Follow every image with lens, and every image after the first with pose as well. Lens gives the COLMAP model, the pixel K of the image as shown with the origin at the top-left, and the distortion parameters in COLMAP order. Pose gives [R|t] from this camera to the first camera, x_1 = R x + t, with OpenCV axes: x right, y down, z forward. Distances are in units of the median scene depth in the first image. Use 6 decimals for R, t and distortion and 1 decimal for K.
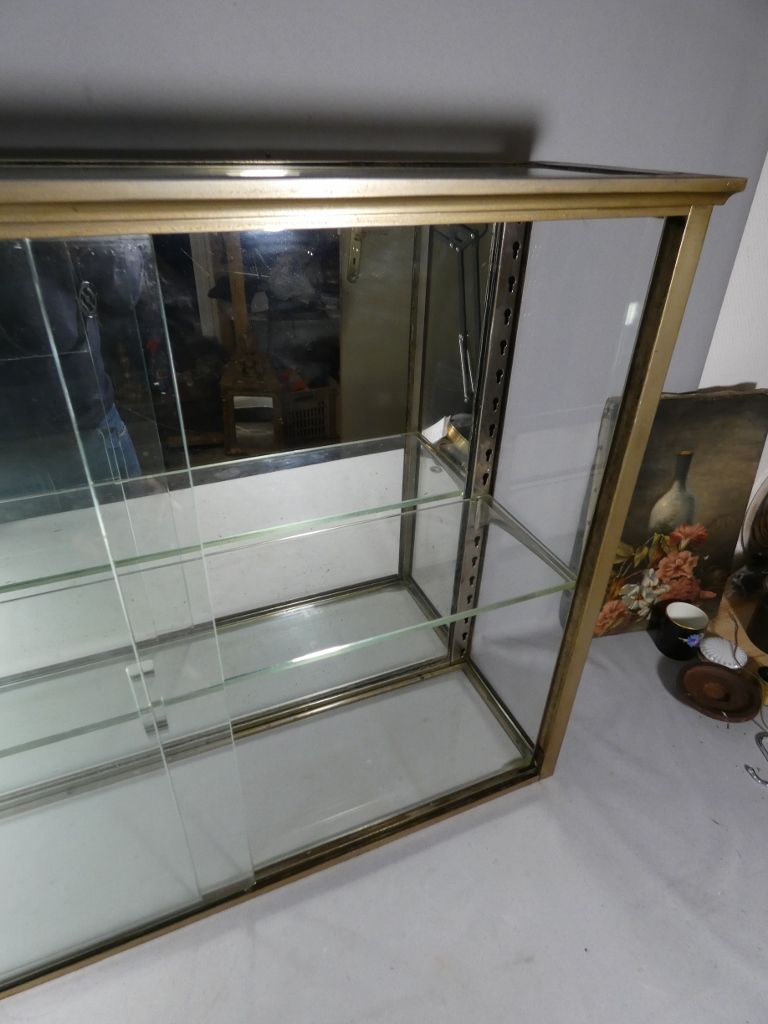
lens RADIAL K [[613.6, 0, 384.0], [0, 613.6, 512.0], [0, 0, 1]] dist [-0.003288, -0.000512]
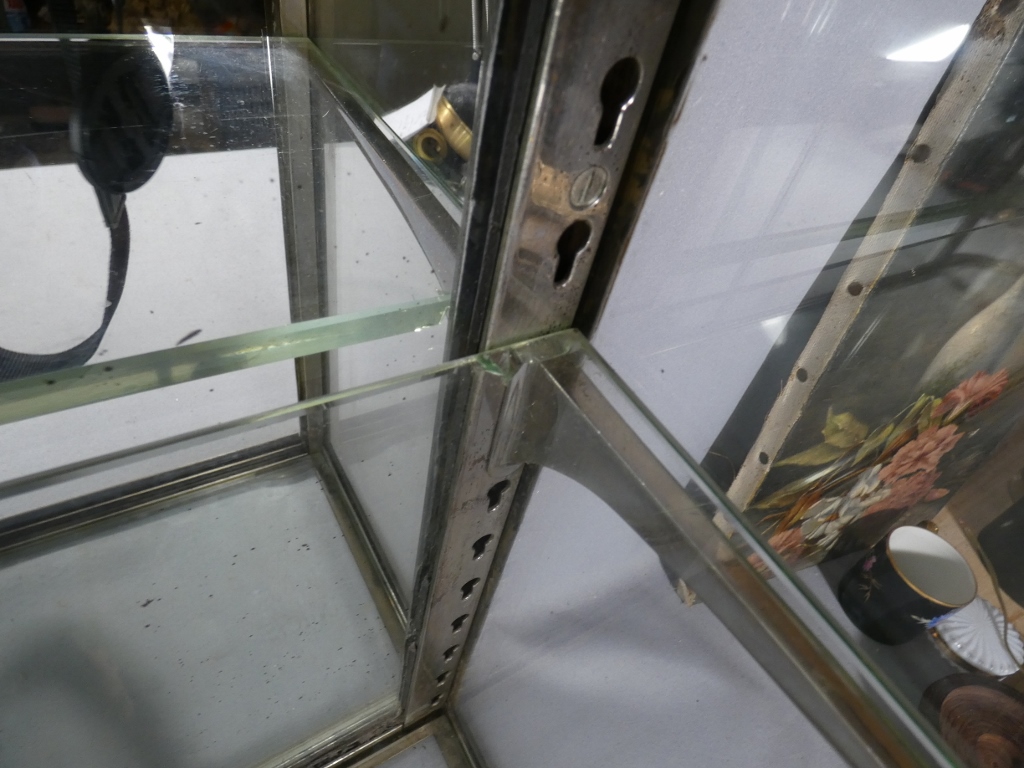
lens RADIAL K [[613.6, 0, 512.0], [0, 613.6, 384.0], [0, 0, 1]] dist [-0.003288, -0.000512]
pose [[0.977302, 0.017262, 0.211147, 0.087358], [-0.065768, 0.972152, 0.224932, -0.044001], [-0.201384, -0.233713, 0.951222, 0.646935]]
